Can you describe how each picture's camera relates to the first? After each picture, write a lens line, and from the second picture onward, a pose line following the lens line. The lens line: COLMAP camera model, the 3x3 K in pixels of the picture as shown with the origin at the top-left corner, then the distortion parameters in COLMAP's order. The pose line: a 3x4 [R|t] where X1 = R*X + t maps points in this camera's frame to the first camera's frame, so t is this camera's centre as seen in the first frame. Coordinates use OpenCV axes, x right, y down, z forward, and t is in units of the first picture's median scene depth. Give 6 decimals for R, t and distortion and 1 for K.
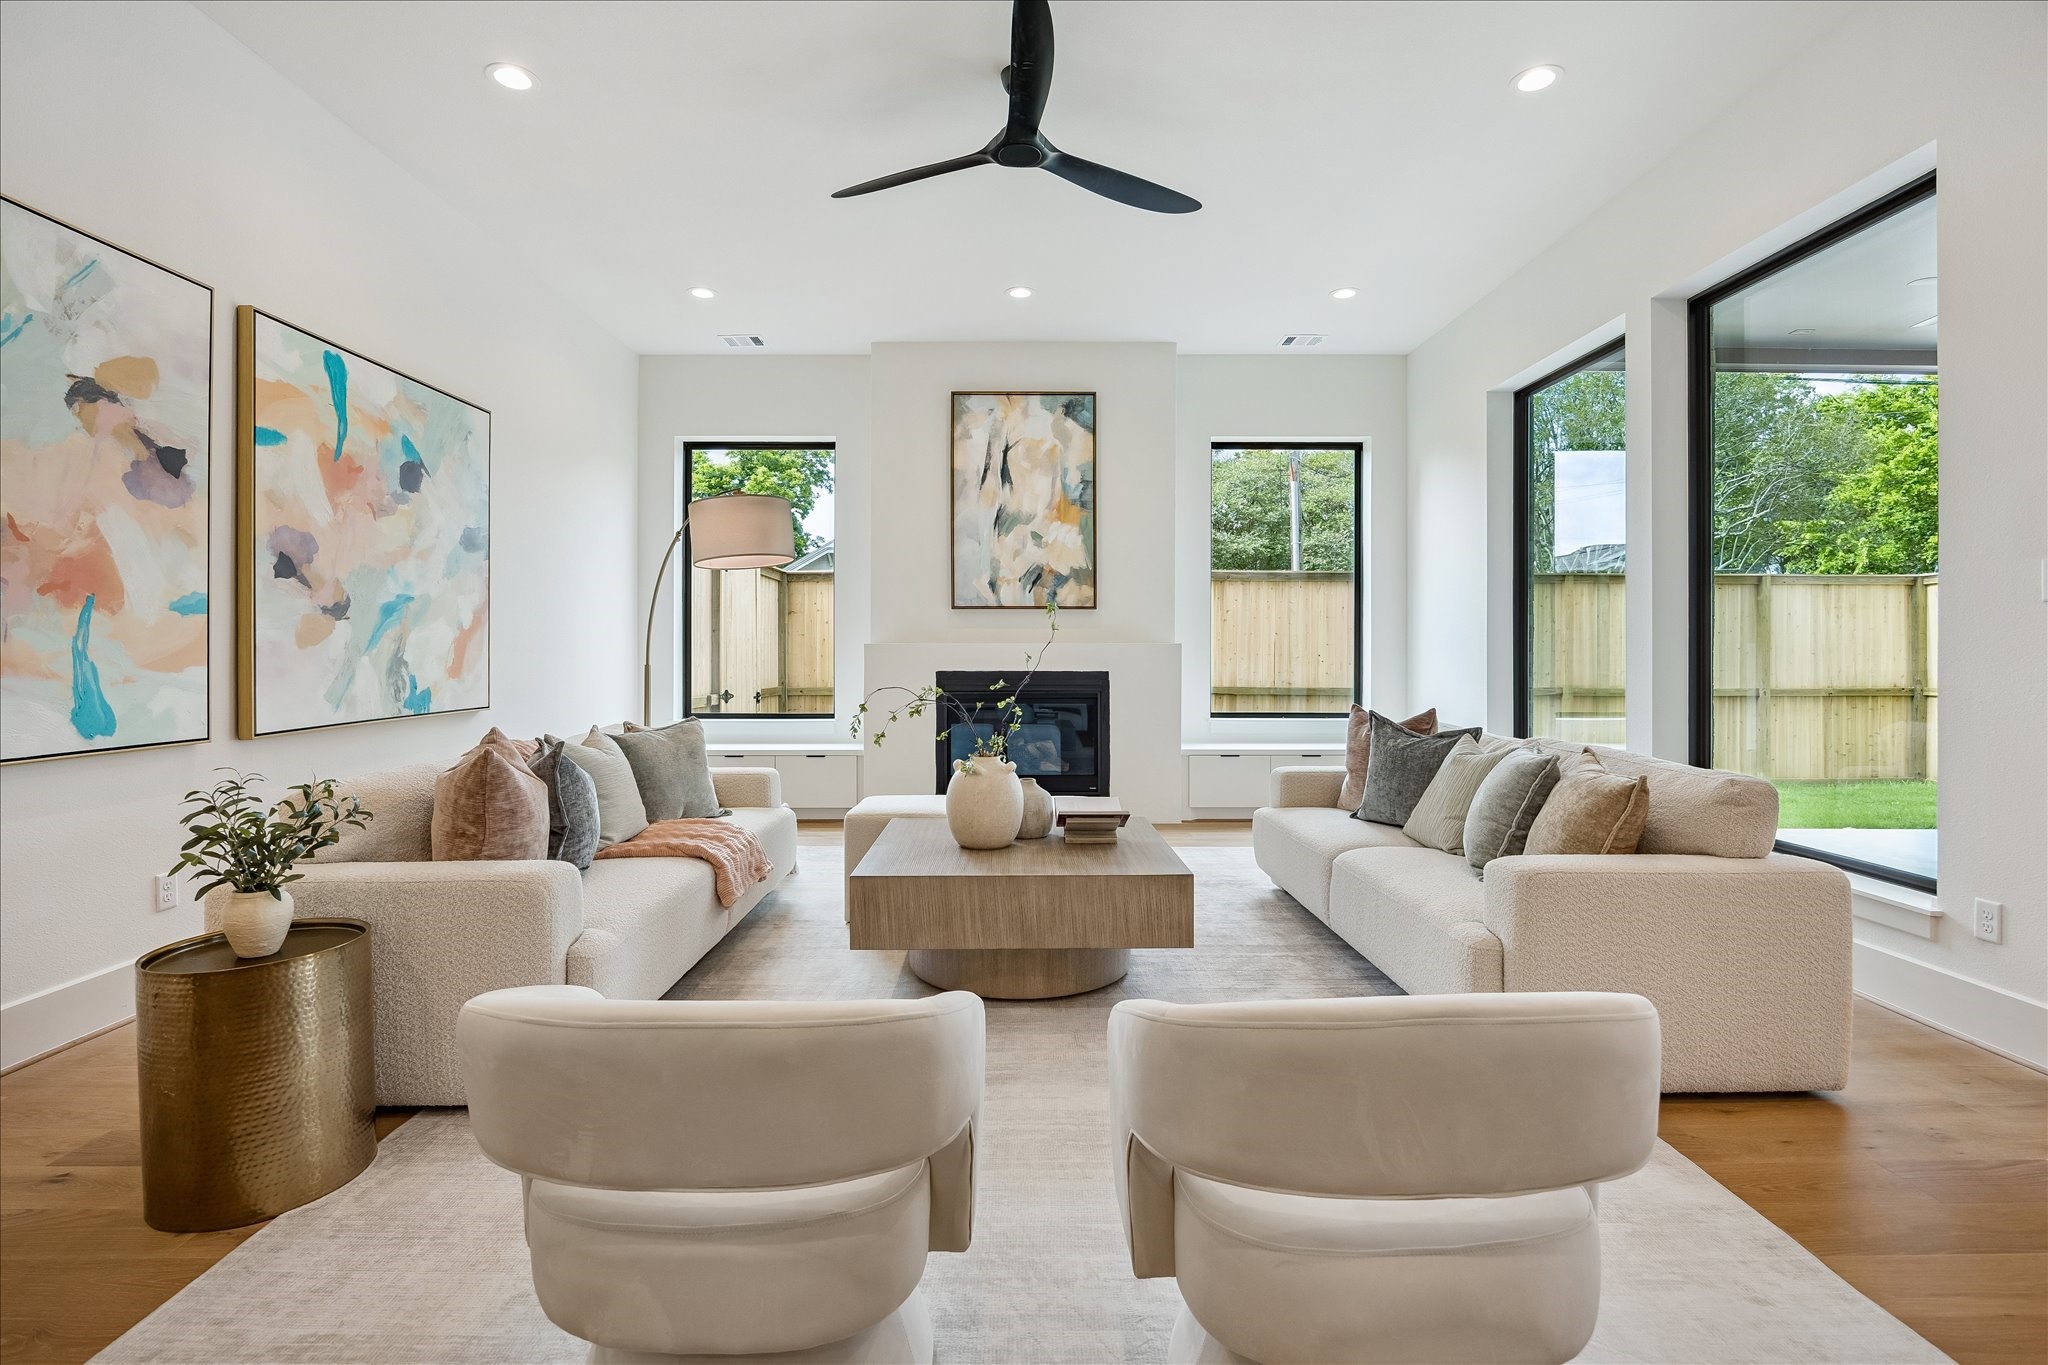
lens RADIAL K [[956.6, 0, 1015.0], [0, 956.6, 651.2], [0, 0, 1]] dist [-0.009731, -0.000476]
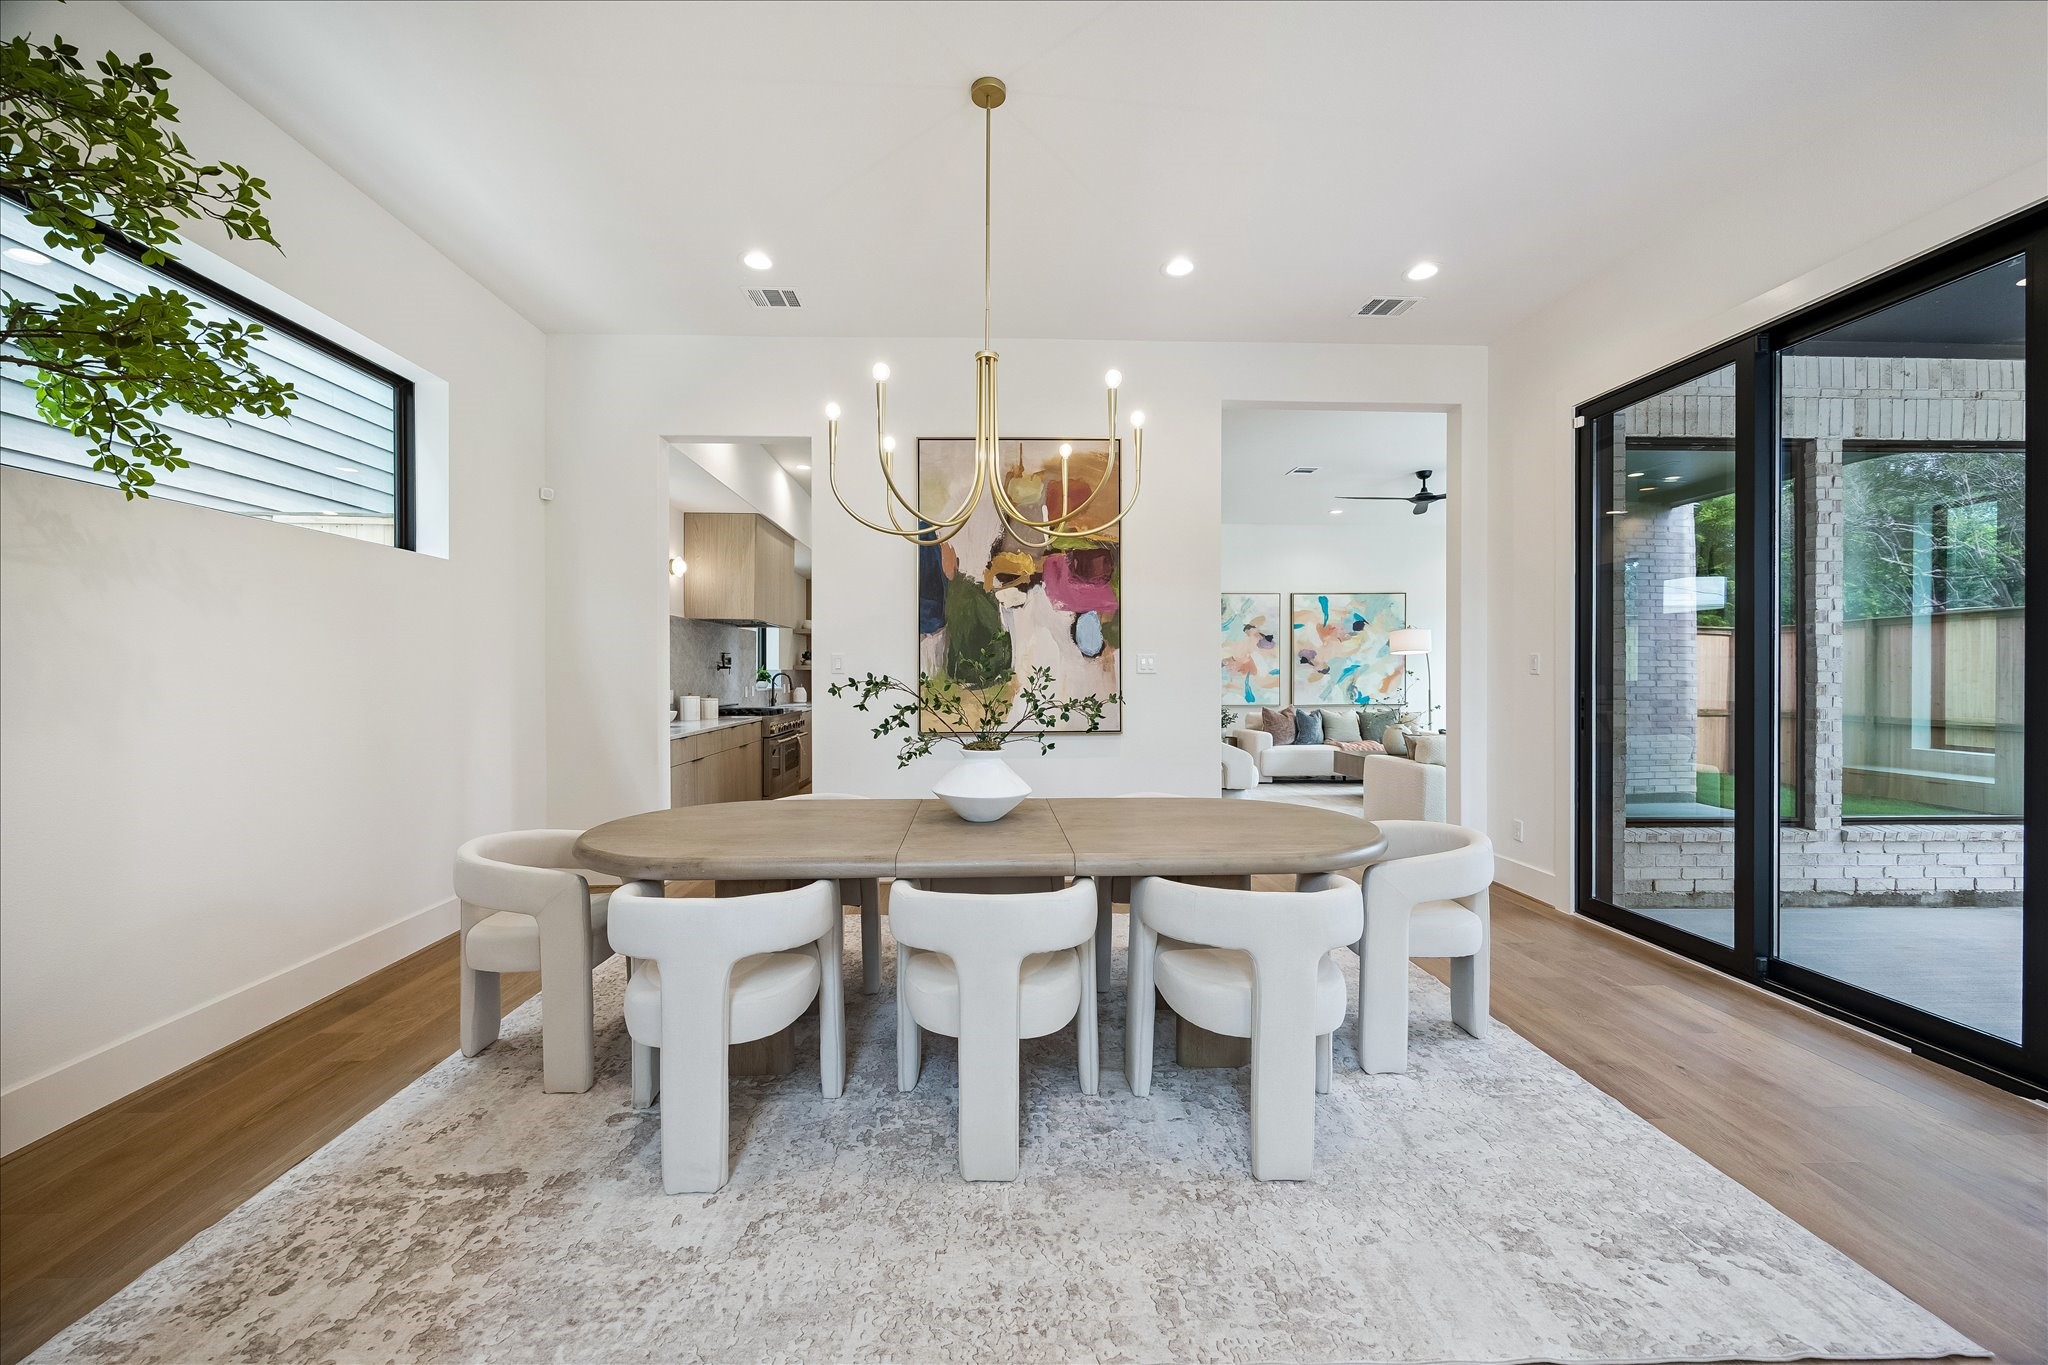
lens RADIAL K [[768.4, 0, 1010.4], [0, 768.4, 676.9], [0, 0, 1]] dist [0.002649, -0.000154]
pose [[0.016983, 0.000003, -0.999856, 1.978918], [0.004927, 0.999988, 0.000086, -0.028999], [0.999844, -0.004927, 0.016983, -0.159846]]
